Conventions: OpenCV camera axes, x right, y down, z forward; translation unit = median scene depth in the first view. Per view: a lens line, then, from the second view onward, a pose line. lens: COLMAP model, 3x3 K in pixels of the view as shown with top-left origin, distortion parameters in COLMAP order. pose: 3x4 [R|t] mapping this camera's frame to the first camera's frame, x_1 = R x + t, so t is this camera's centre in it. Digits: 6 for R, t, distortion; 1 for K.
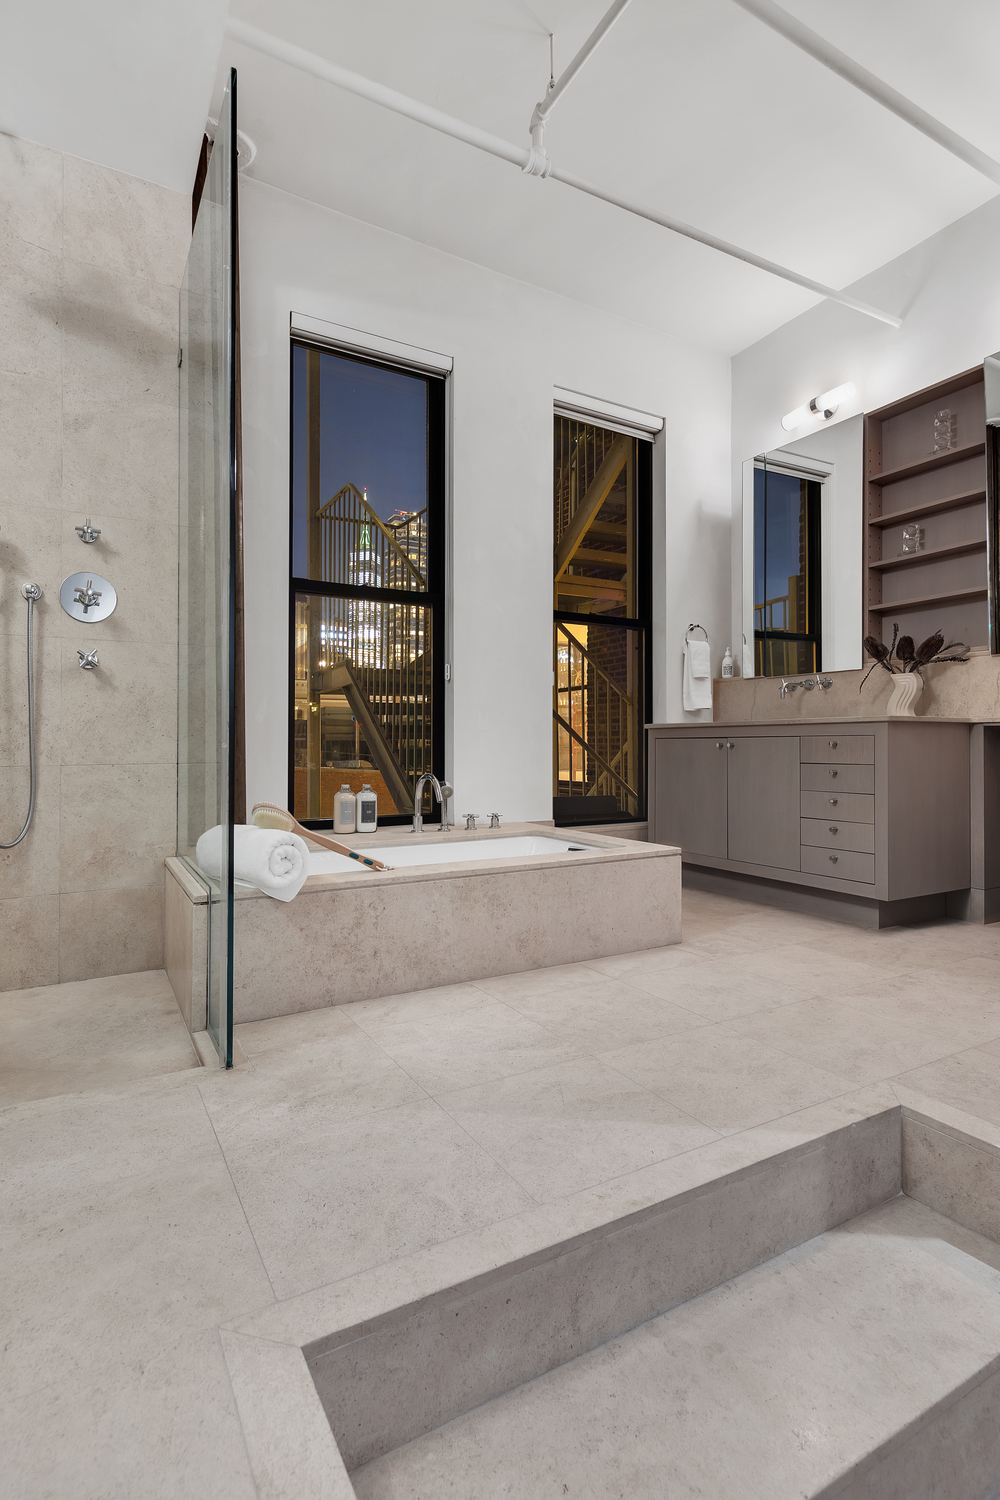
lens RADIAL K [[744.3, 0, 499.9], [0, 744.3, 748.0], [0, 0, 1]] dist [0.003471, 0.000117]
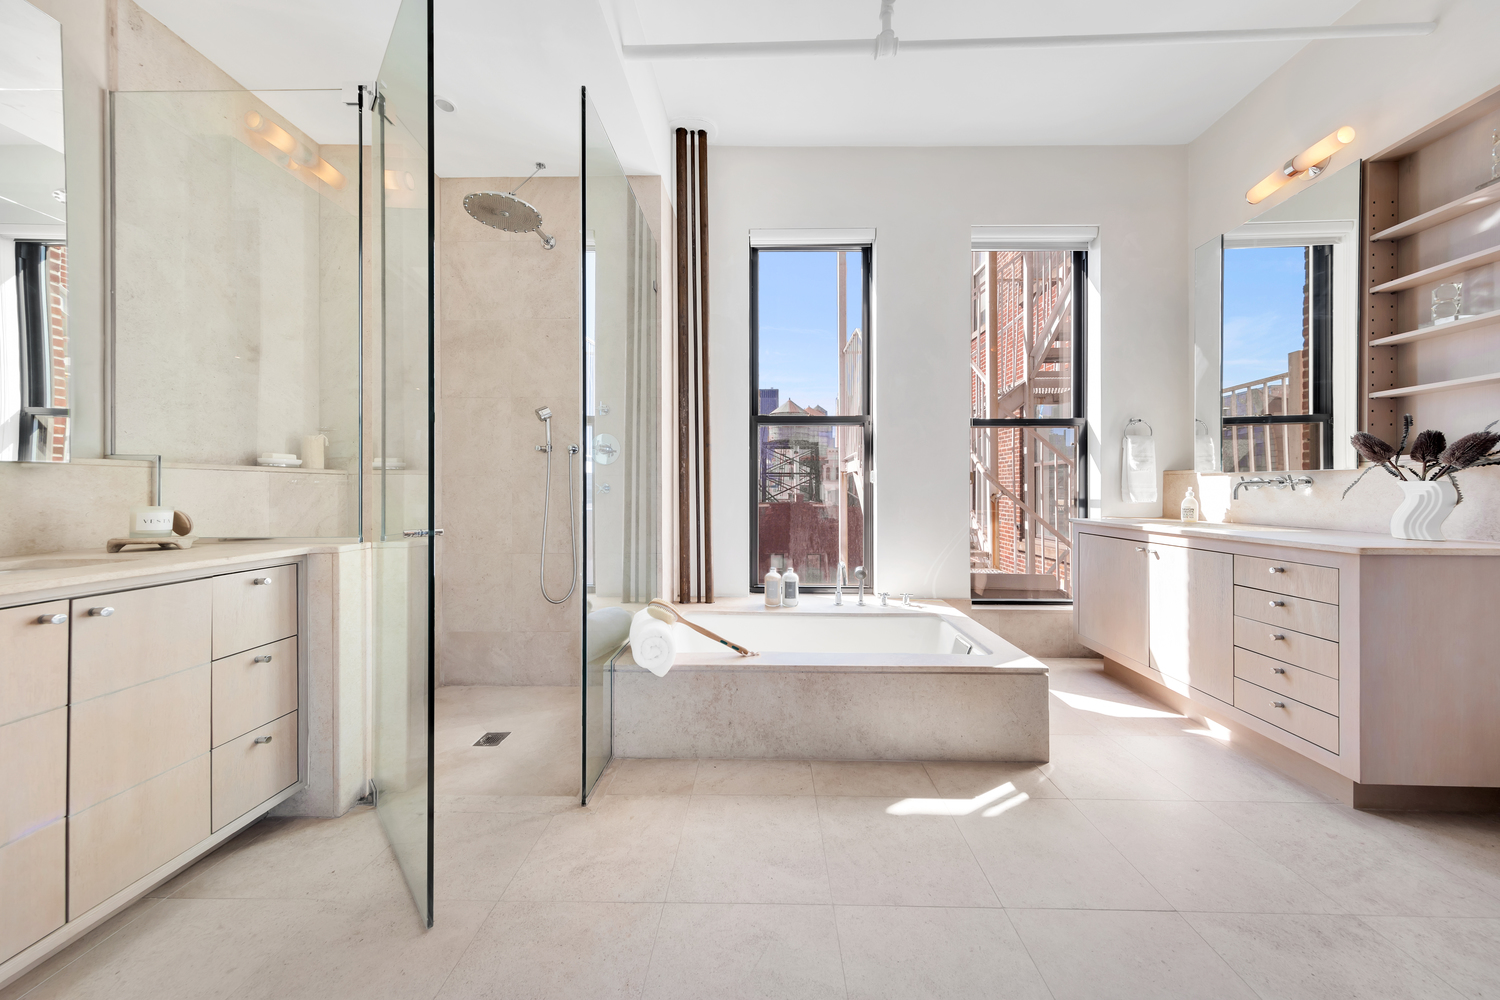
lens RADIAL K [[488.3, 0, 753.0], [0, 488.3, 494.5], [0, 0, 1]] dist [0.005175, -0.000235]
pose [[0.861206, 0.005647, -0.508224, 0.285448], [-0.003254, 0.999979, 0.005597, -0.121698], [0.508245, -0.003166, 0.861207, 0.282493]]
